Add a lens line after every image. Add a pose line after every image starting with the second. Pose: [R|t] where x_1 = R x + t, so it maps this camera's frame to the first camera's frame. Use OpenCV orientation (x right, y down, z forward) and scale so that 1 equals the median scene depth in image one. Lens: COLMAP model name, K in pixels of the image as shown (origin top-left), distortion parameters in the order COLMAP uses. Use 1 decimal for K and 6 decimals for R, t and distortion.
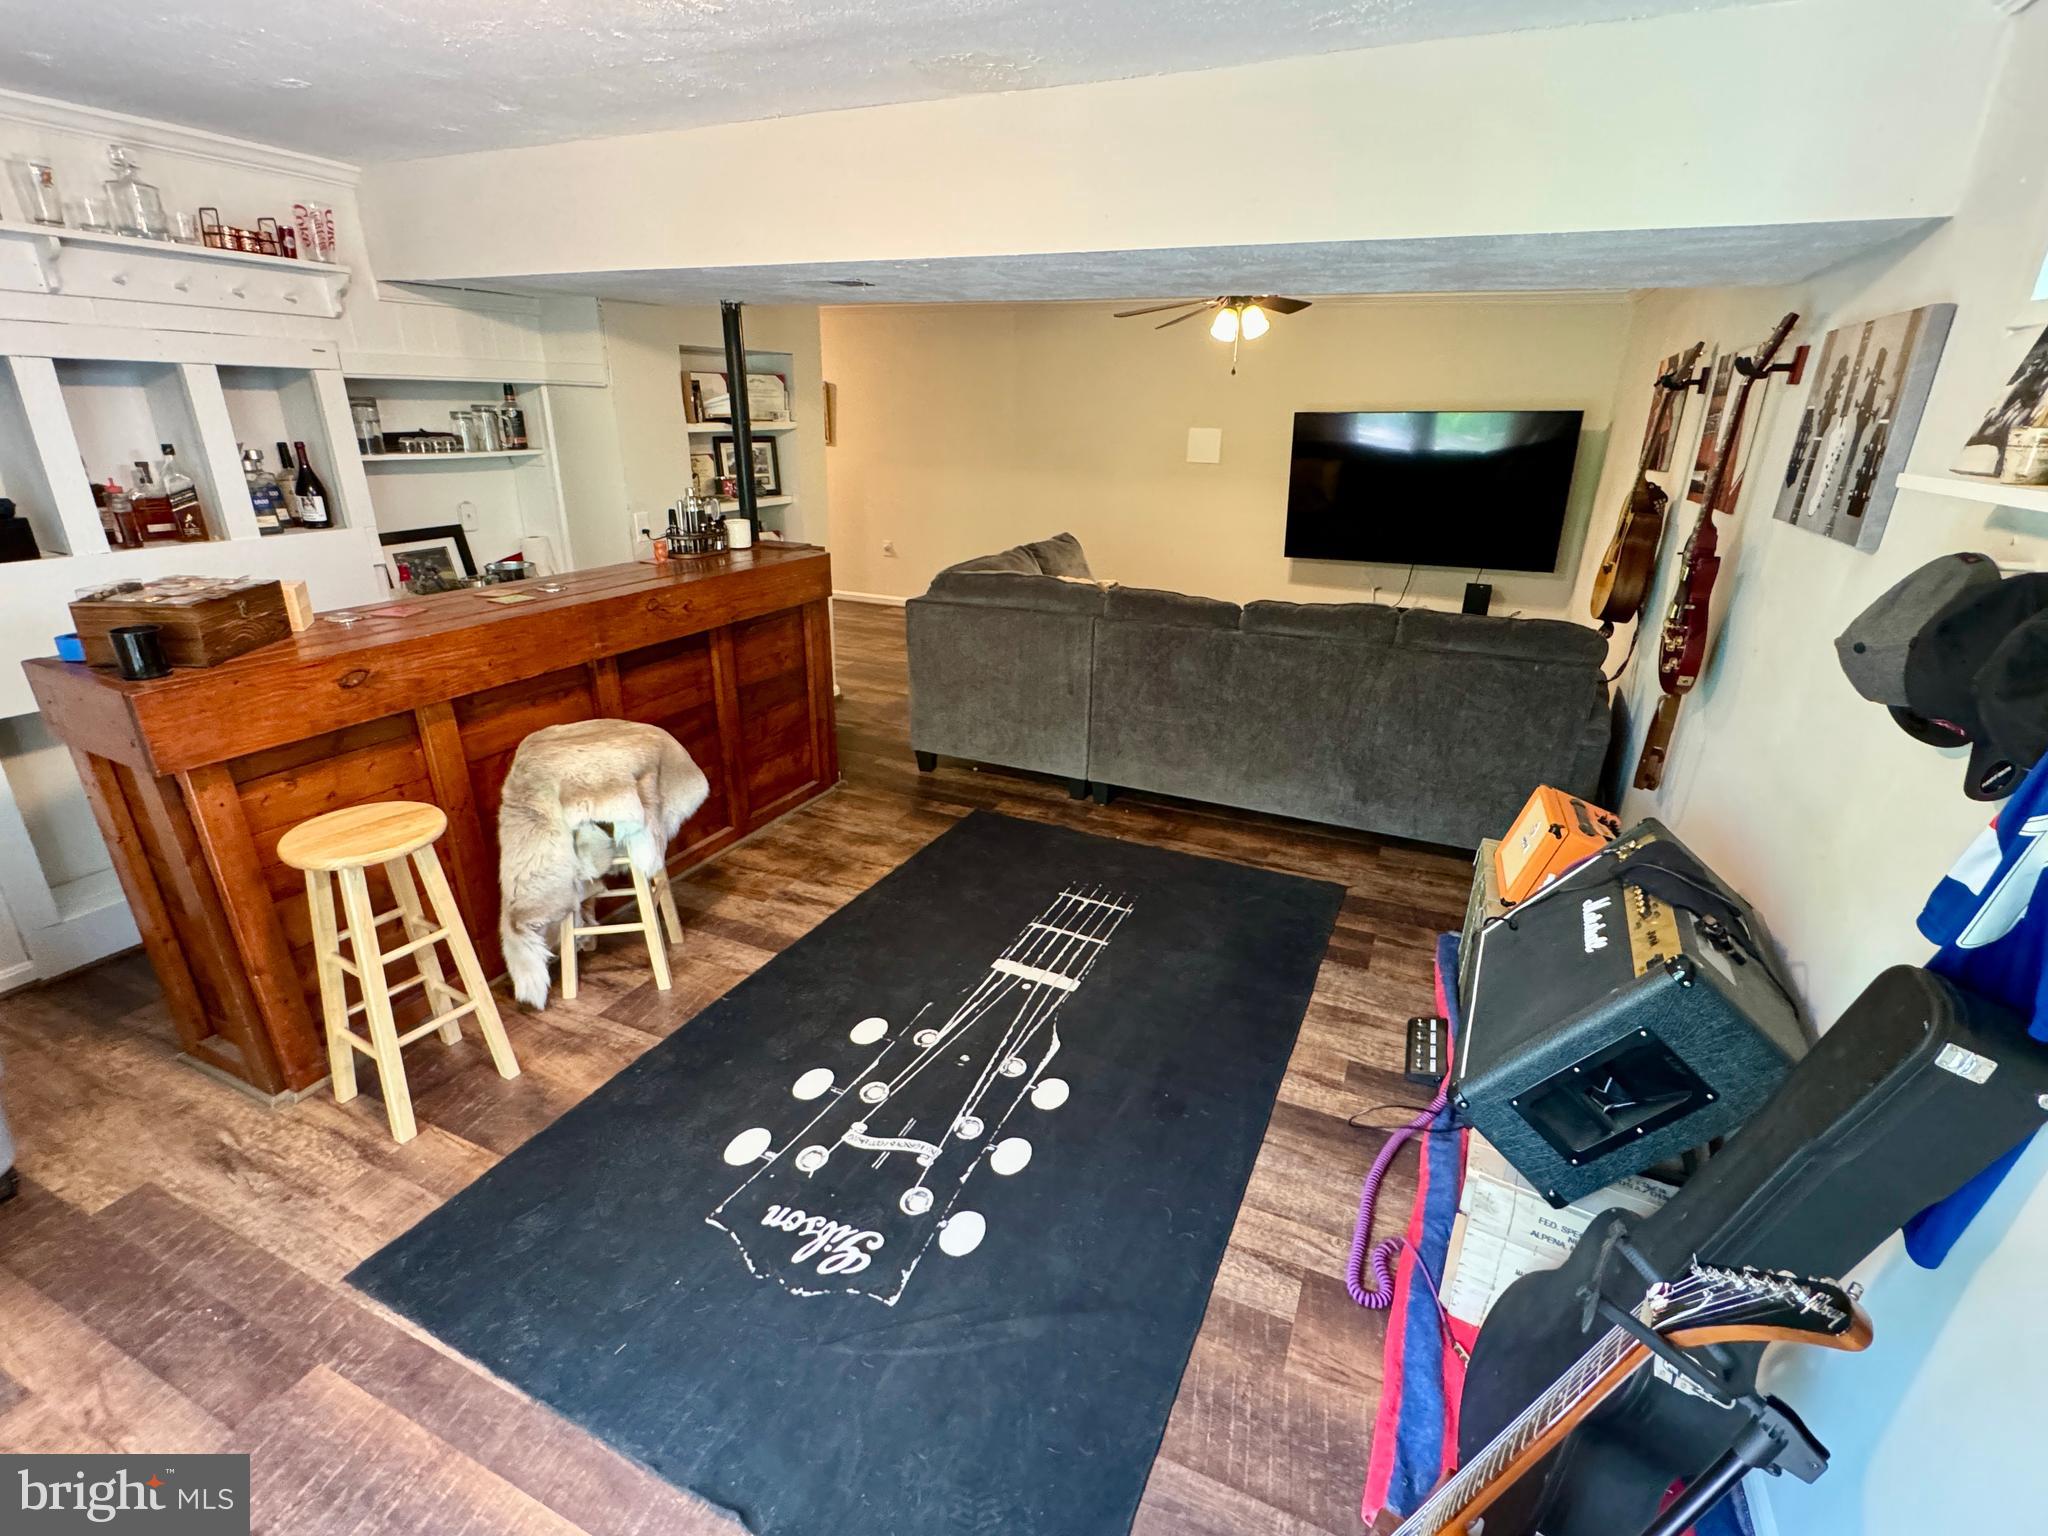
lens RADIAL K [[946.1, 0, 1026.8], [0, 946.1, 768.3], [0, 0, 1]] dist [-0.001336, 0.000849]
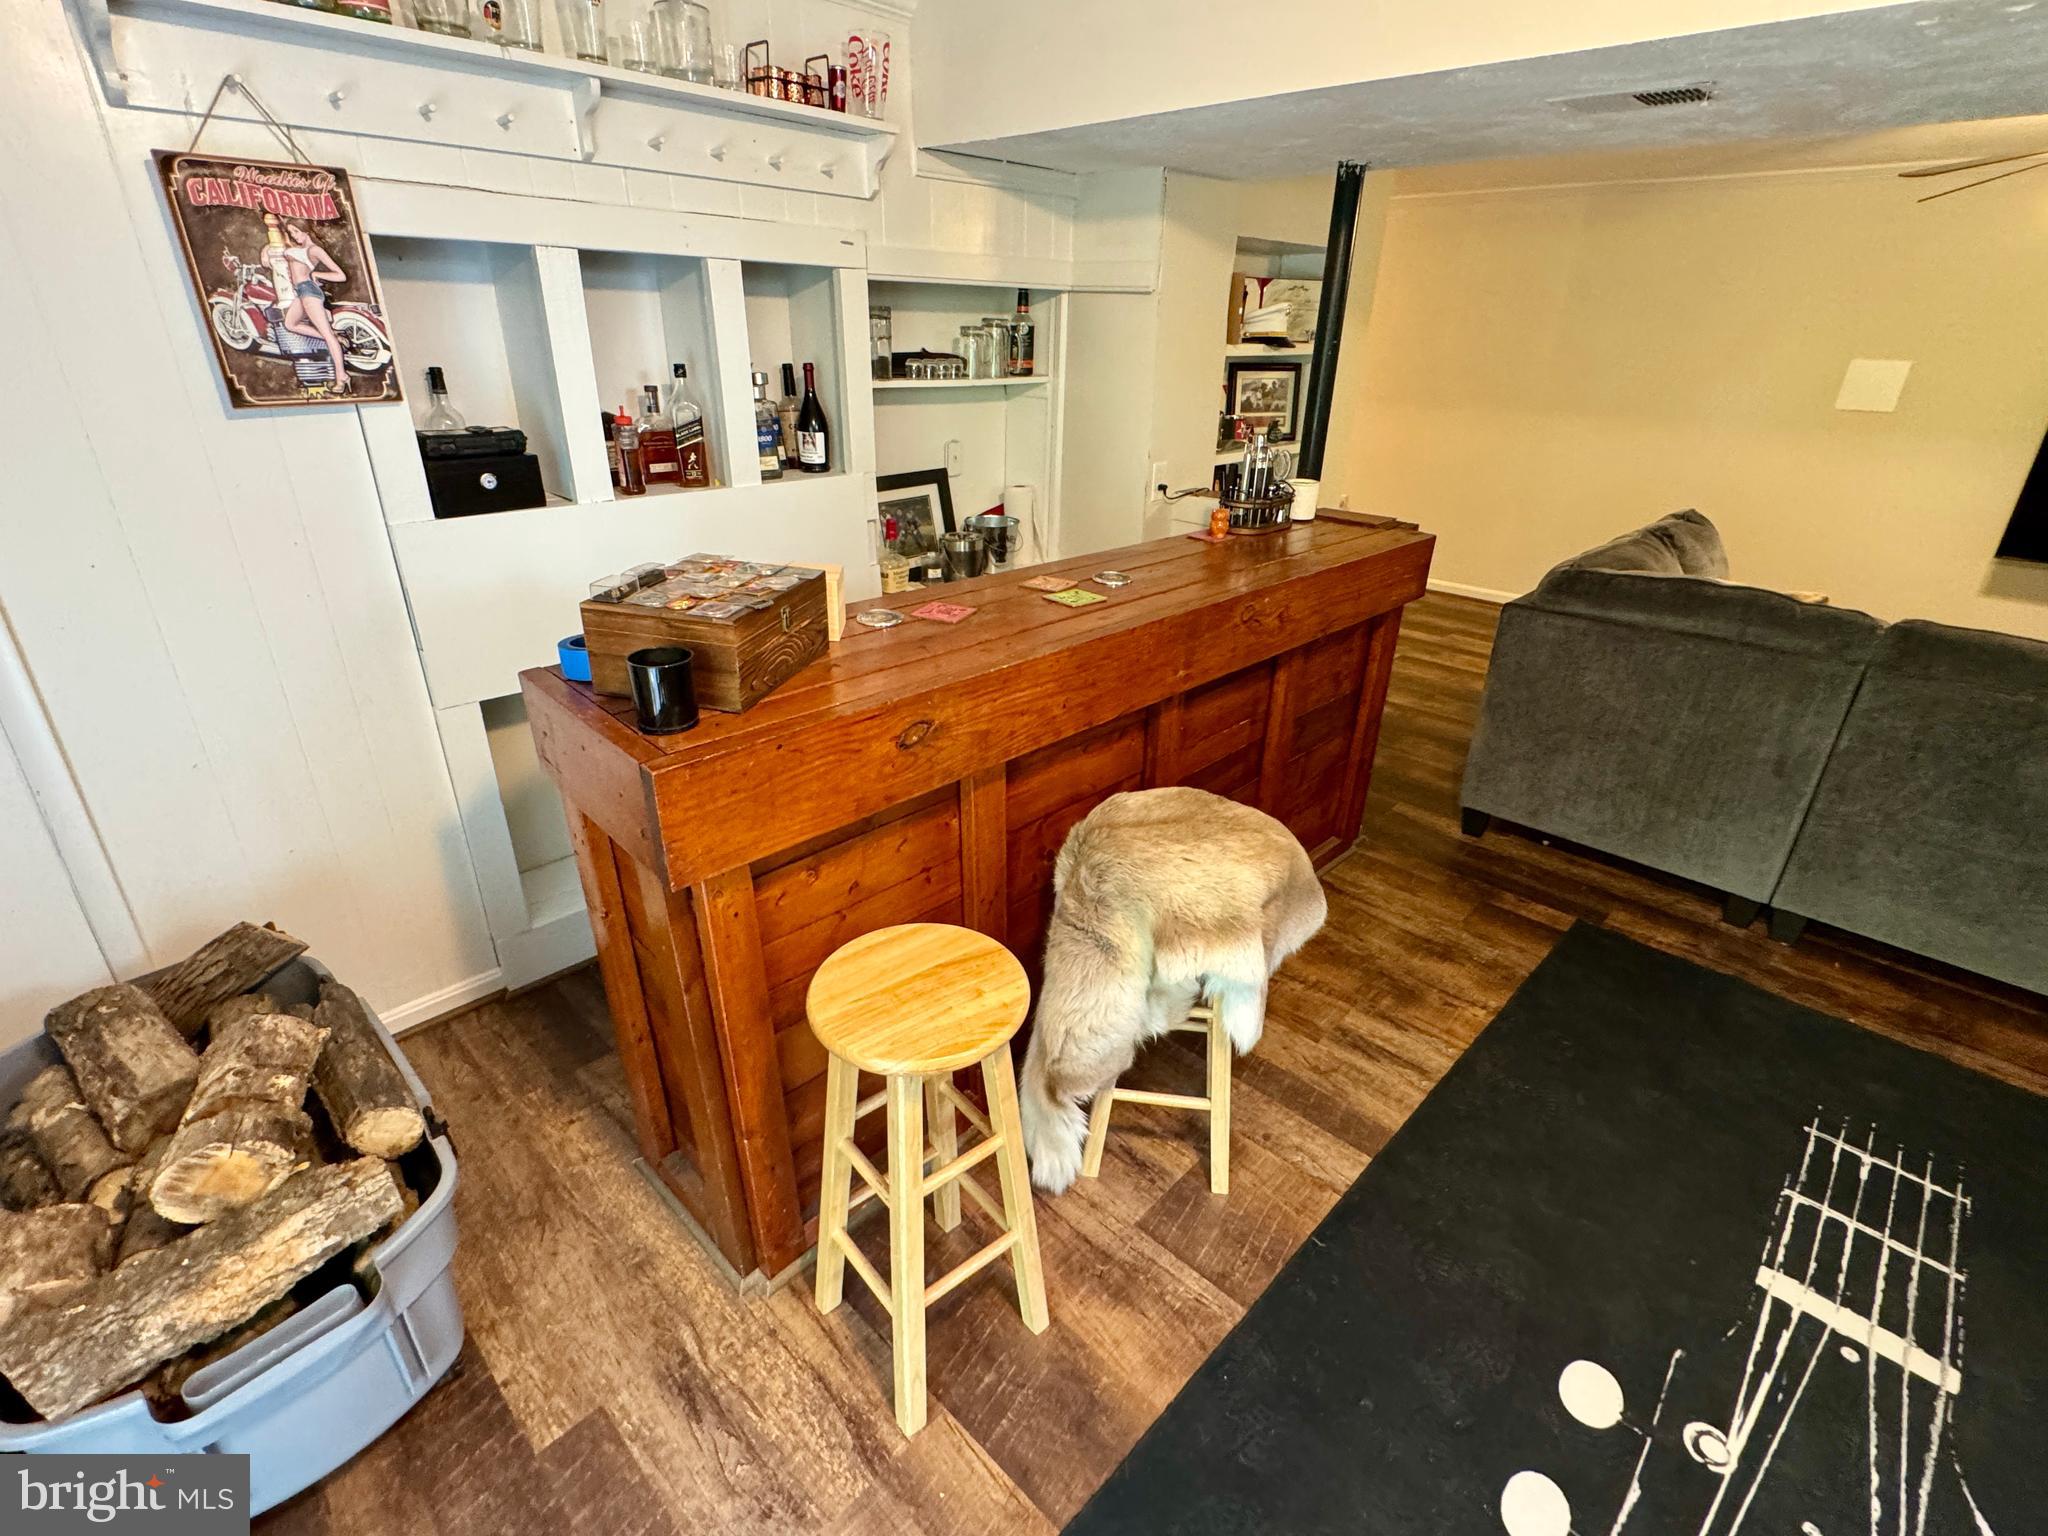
lens RADIAL K [[946.1, 0, 1025.9], [0, 946.1, 767.4], [0, 0, 1]] dist [-0.001336, 0.000849]
pose [[0.943545, 0.140609, -0.299921, -0.345860], [-0.120817, 0.989145, 0.083642, -0.107215], [0.308426, -0.042684, 0.950290, 0.315831]]
